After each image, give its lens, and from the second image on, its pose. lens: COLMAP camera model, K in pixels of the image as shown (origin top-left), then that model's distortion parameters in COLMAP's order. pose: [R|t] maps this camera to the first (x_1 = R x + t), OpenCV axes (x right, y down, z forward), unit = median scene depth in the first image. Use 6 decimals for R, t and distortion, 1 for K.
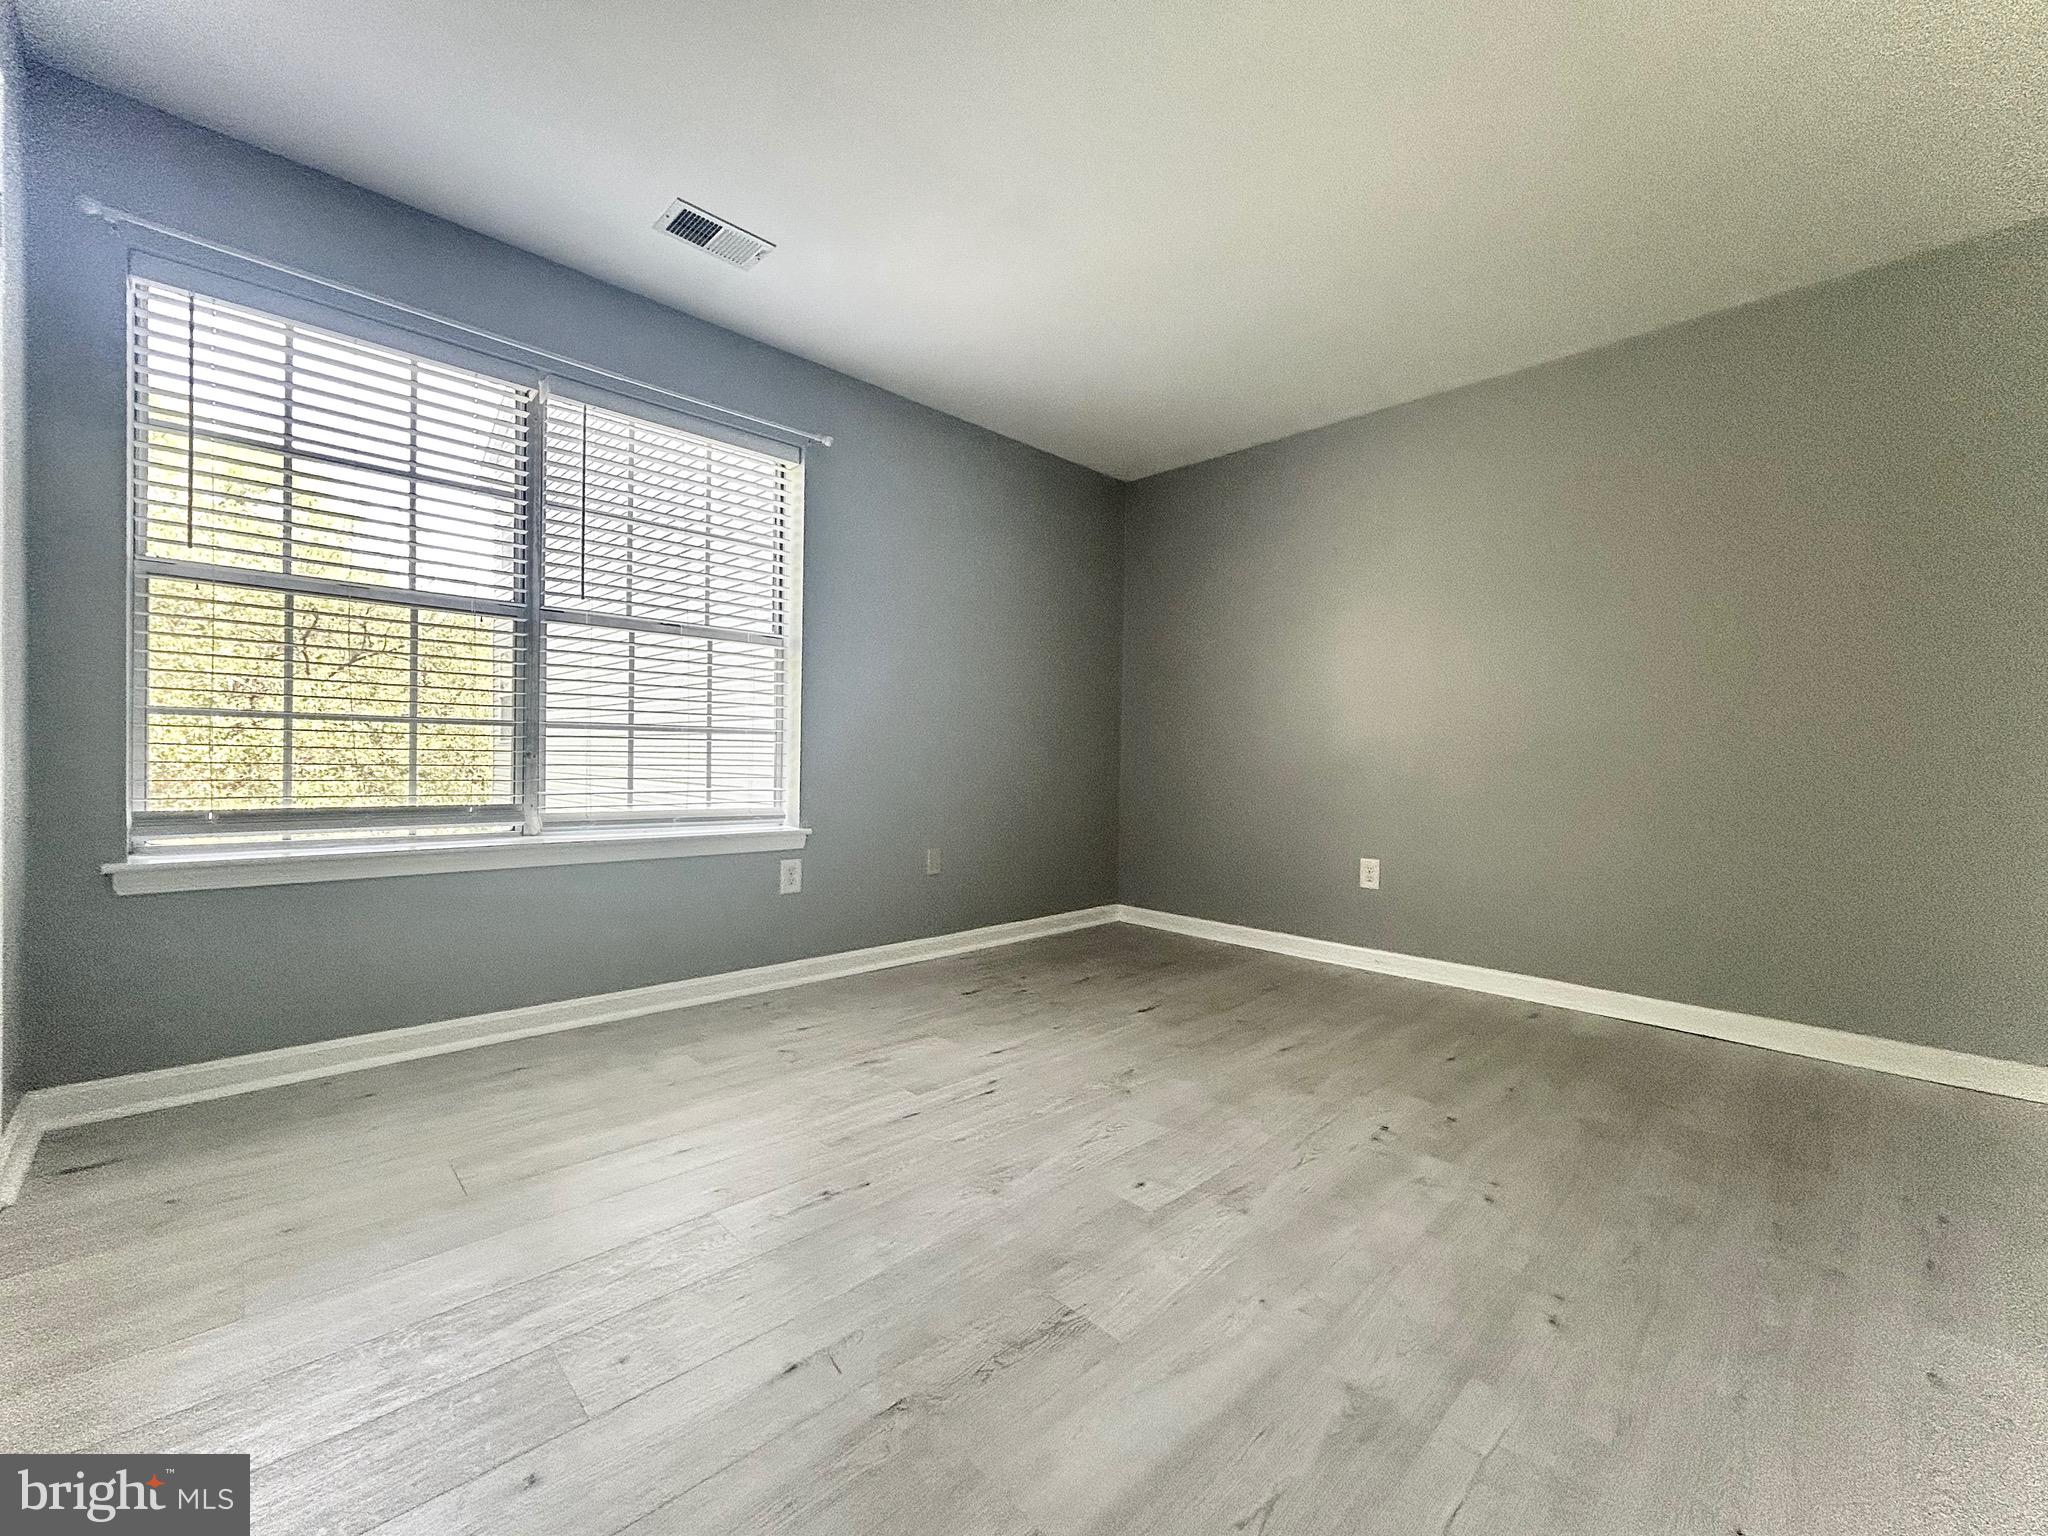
lens RADIAL K [[824.0, 0, 1024.0], [0, 824.0, 768.0], [0, 0, 1]] dist [0.002975, -0.002468]
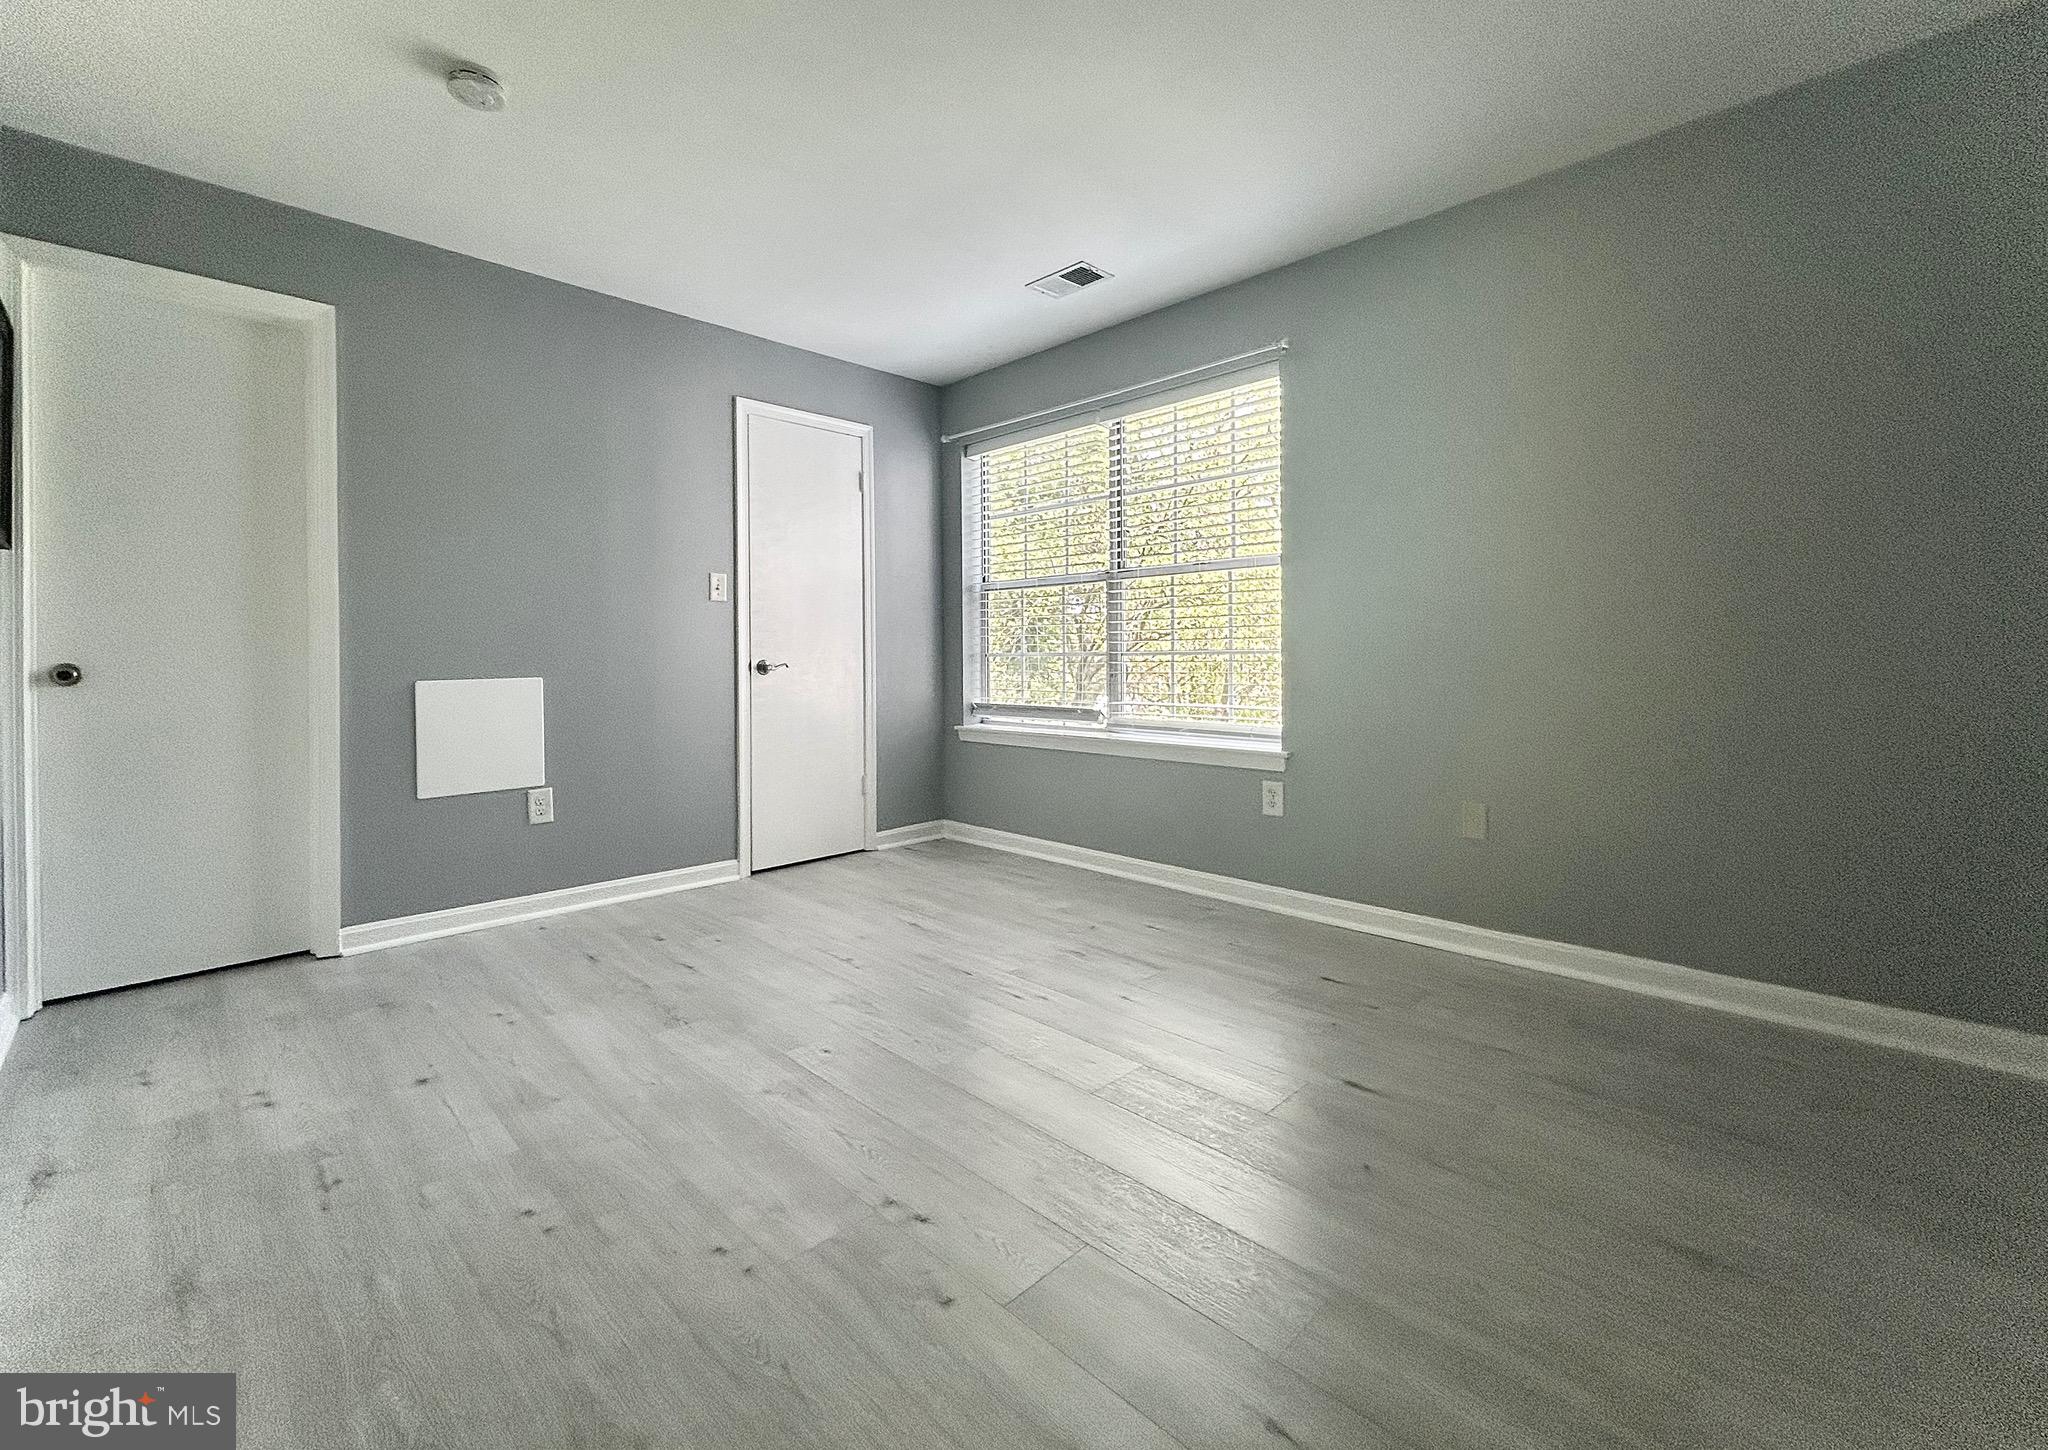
lens RADIAL K [[898.7, 0, 1021.5], [0, 898.7, 650.6], [0, 0, 1]] dist [-0.003315, -0.000095]
pose [[-0.002585, -0.025740, -0.999665, 1.163403], [-0.003612, 0.999662, -0.025731, -0.022382], [0.999990, 0.003544, -0.002677, 1.045737]]
